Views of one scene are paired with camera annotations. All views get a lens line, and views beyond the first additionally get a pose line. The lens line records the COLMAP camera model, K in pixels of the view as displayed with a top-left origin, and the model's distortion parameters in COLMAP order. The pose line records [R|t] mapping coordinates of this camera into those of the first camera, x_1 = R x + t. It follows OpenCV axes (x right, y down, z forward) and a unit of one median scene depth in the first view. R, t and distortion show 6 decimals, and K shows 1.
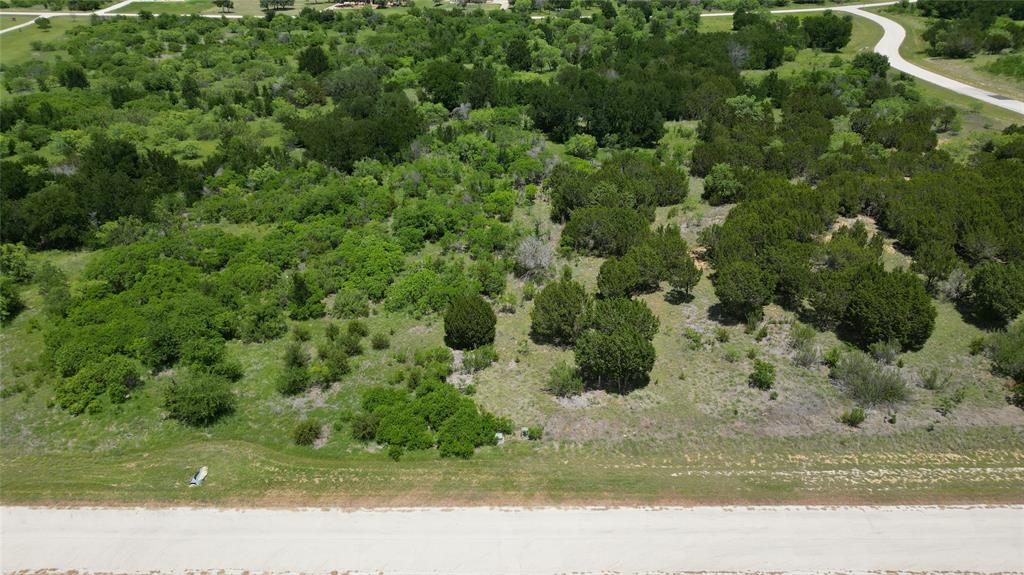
lens RADIAL K [[719.3, 0, 510.1], [0, 719.3, 285.4], [0, 0, 1]] dist [0.068488, -0.064731]
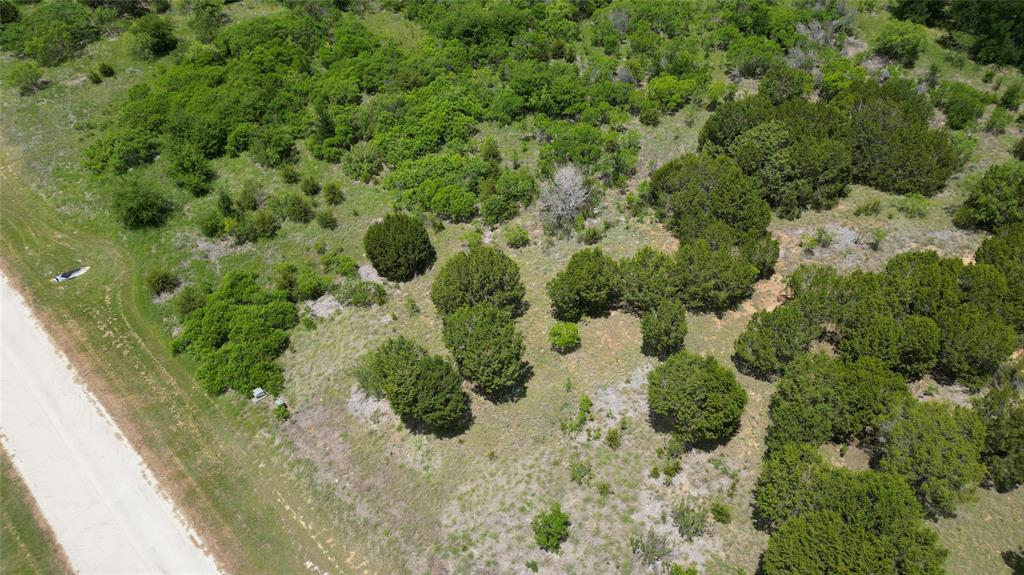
lens RADIAL K [[719.3, 0, 514.1], [0, 719.3, 287.7], [0, 0, 1]] dist [0.068488, -0.064731]
pose [[0.729151, 0.480833, -0.486969, 0.539466], [-0.298935, 0.863882, 0.405395, -0.325585], [0.615611, -0.150022, 0.773638, 0.497198]]
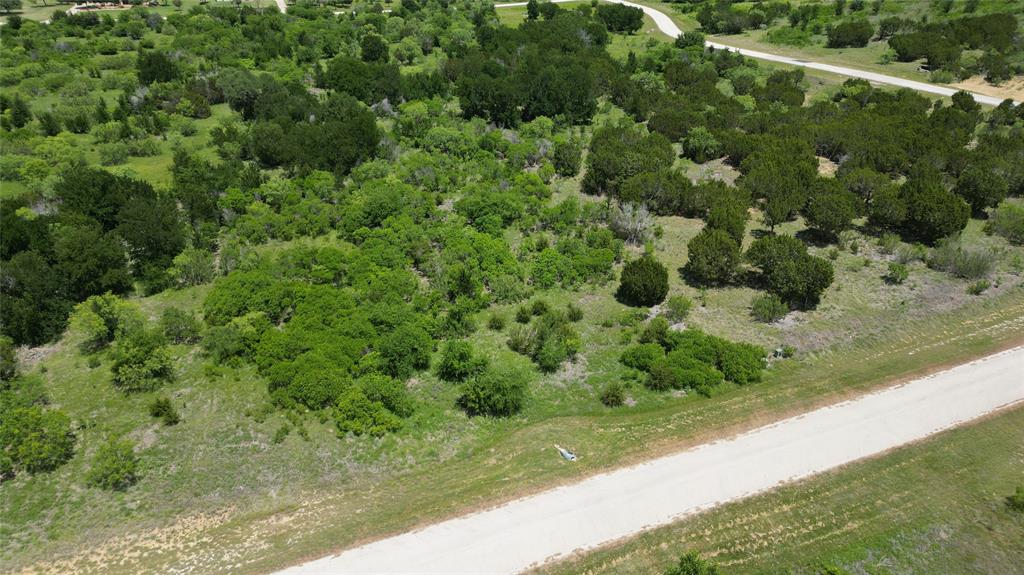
lens RADIAL K [[719.3, 0, 514.4], [0, 719.3, 288.2], [0, 0, 1]] dist [0.068488, -0.064731]
pose [[0.912149, -0.176560, 0.369880, -0.745134], [0.173130, 0.983971, 0.042743, -0.023461], [-0.371497, 0.025050, 0.928096, 0.056579]]
